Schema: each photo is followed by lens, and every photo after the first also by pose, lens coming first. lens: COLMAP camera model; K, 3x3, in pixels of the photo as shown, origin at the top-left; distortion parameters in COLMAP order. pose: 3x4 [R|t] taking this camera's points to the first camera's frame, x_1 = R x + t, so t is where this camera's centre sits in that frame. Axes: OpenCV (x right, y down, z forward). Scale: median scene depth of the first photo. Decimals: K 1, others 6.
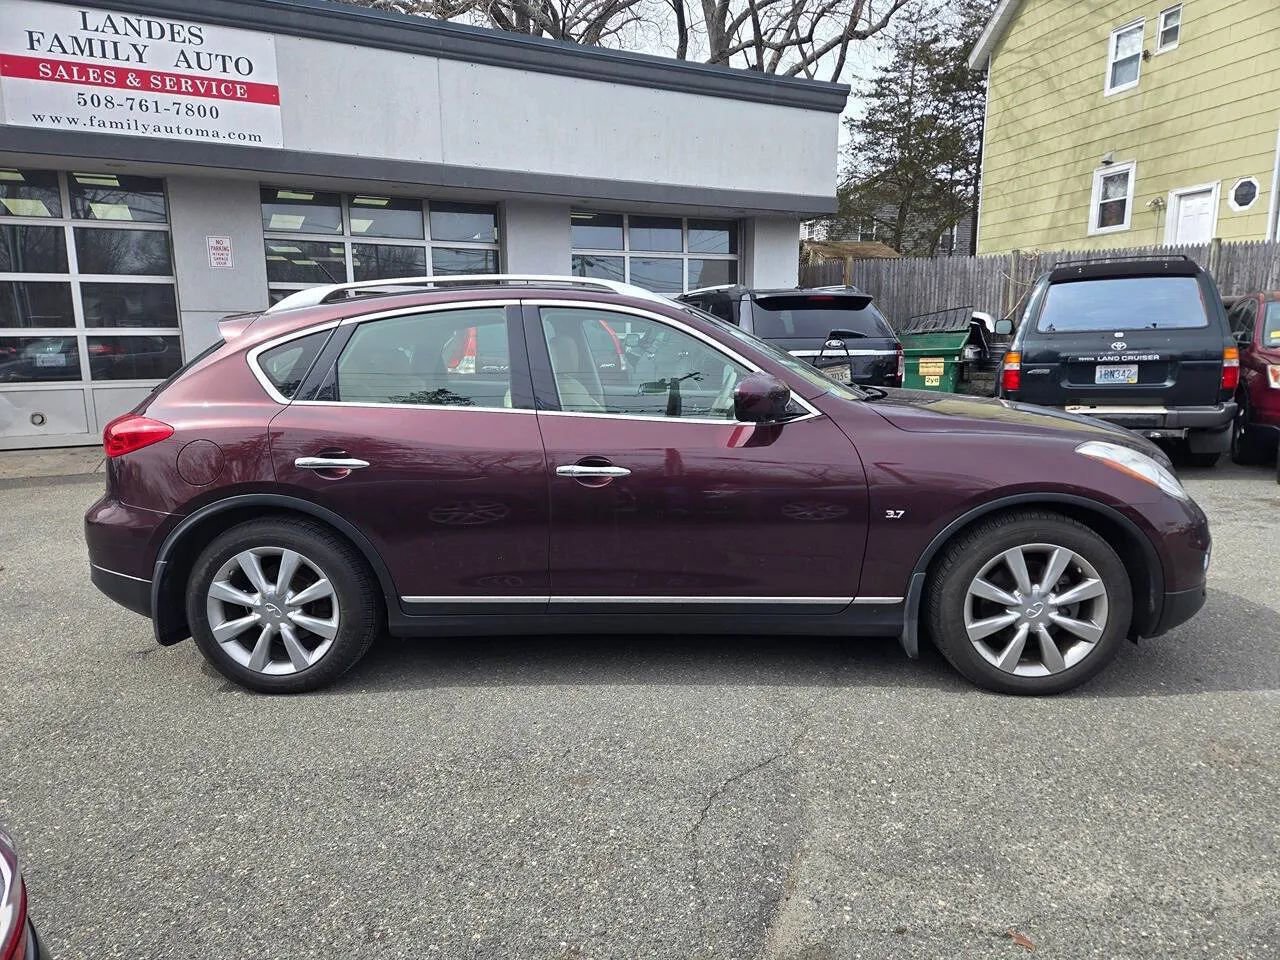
lens RADIAL K [[854.6, 0, 642.3], [0, 854.6, 513.7], [0, 0, 1]] dist [0.076450, -0.059161]
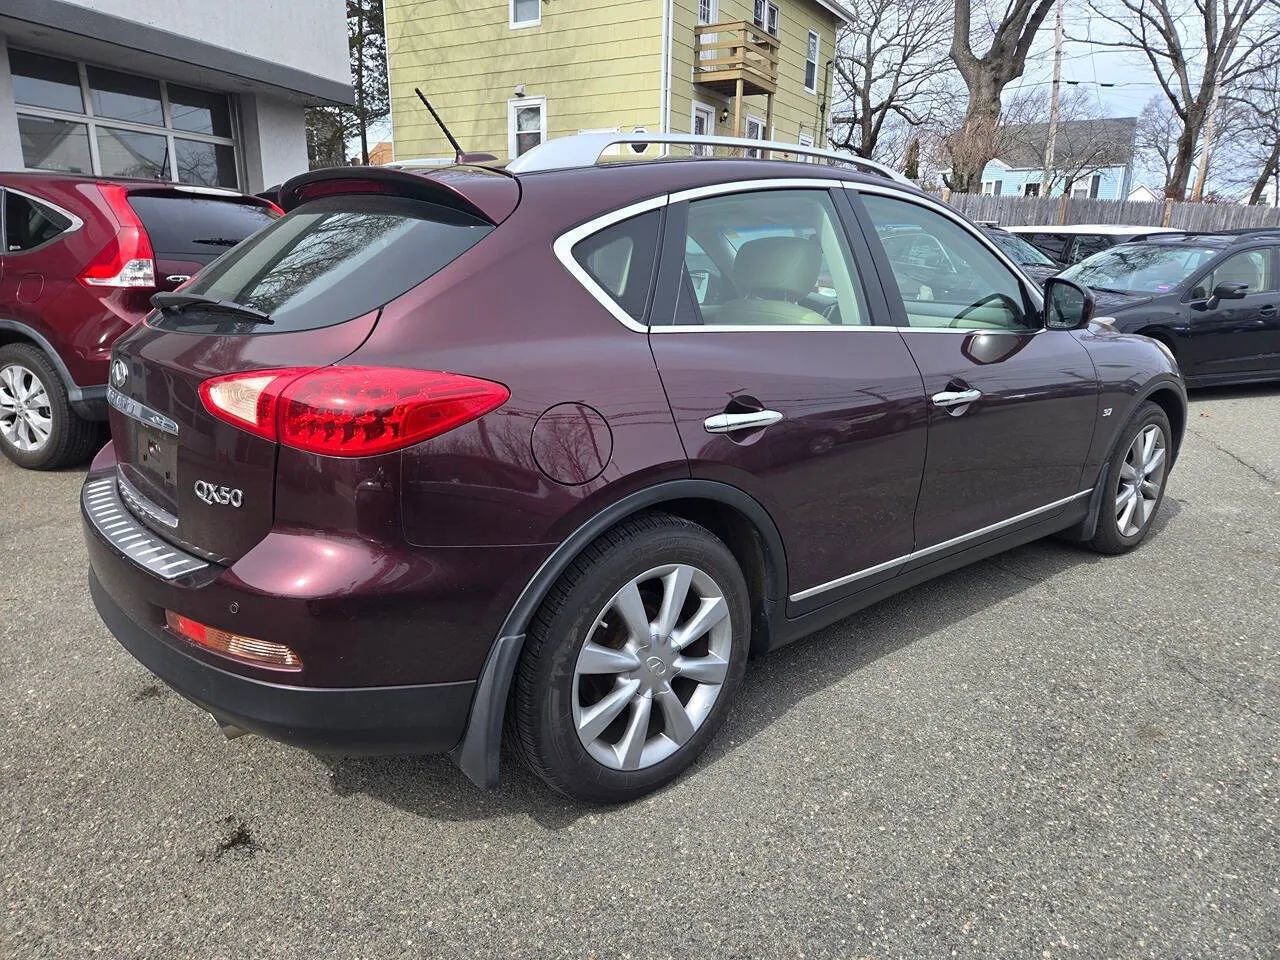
lens RADIAL K [[853.6, 0, 634.1], [0, 853.6, 504.1], [0, 0, 1]] dist [0.080257, -0.061521]
pose [[0.724530, -0.166942, 0.668720, -0.325222], [0.115370, 0.985910, 0.121127, -0.031639], [-0.679519, -0.010609, 0.733581, 0.217270]]
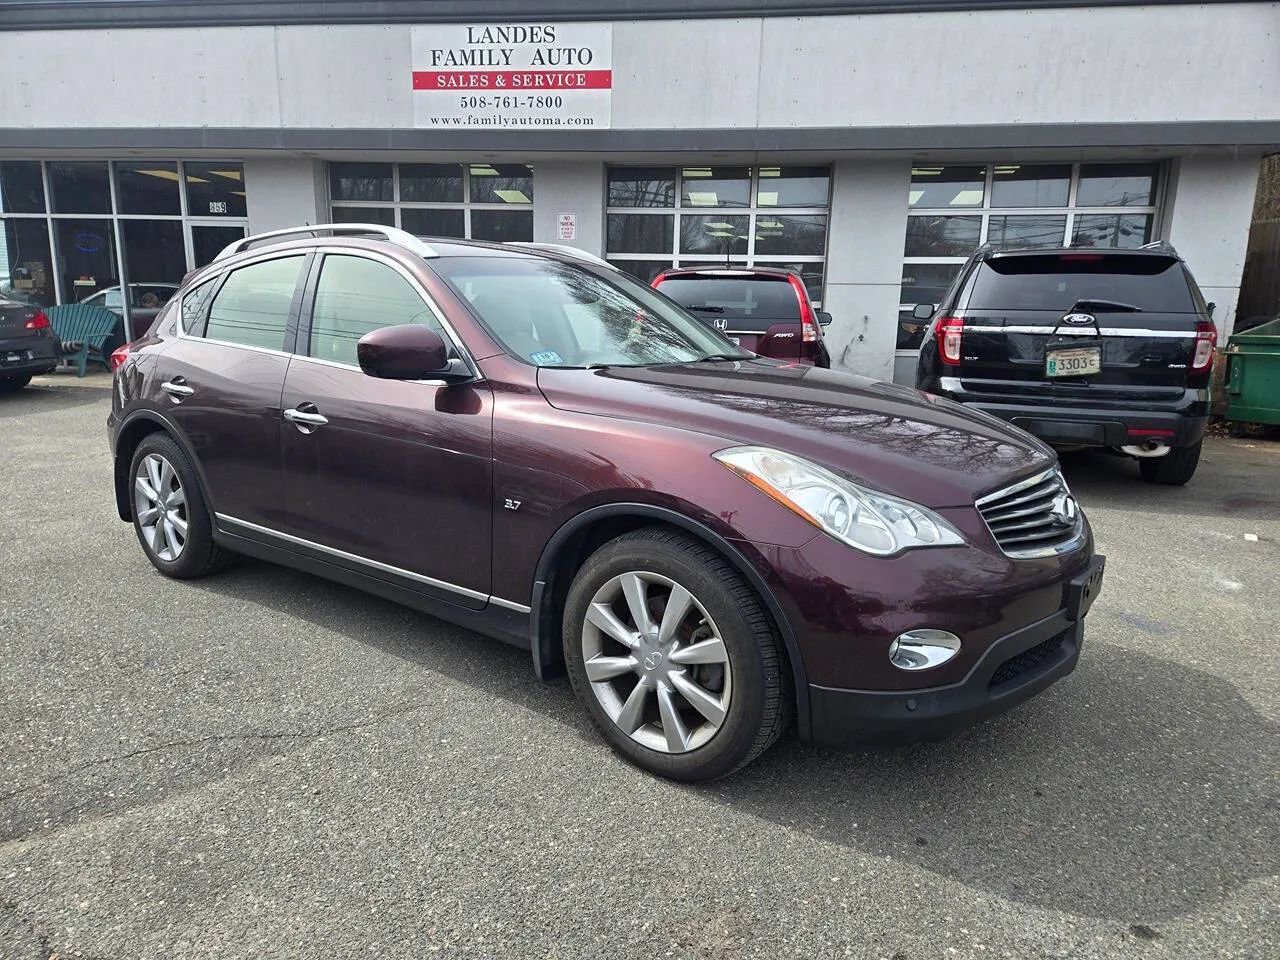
lens RADIAL K [[853.6, 0, 634.1], [0, 853.6, 504.1], [0, 0, 1]] dist [0.080257, -0.061521]
pose [[0.815996, 0.153808, -0.557219, 0.309841], [-0.144469, 0.987624, 0.061050, -0.024480], [0.559713, 0.030685, 0.828118, 0.138674]]
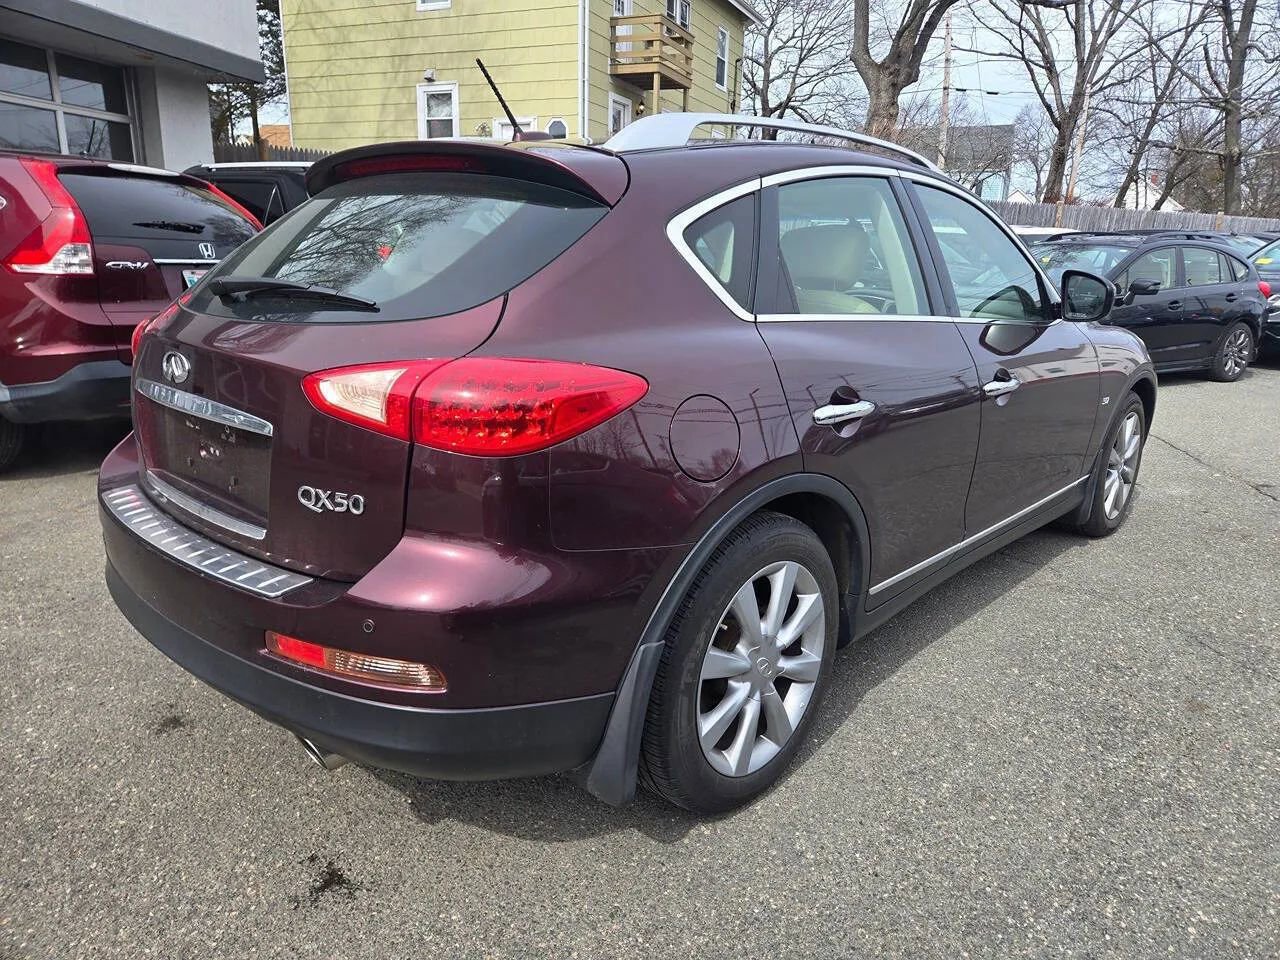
lens RADIAL K [[855.8, 0, 649.4], [0, 855.8, 505.9], [0, 0, 1]] dist [0.077657, -0.060856]
pose [[0.628647, -0.189810, 0.754172, -0.354959], [0.124525, 0.981813, 0.143304, -0.037247], [-0.767657, 0.003825, 0.640850, 0.263664]]
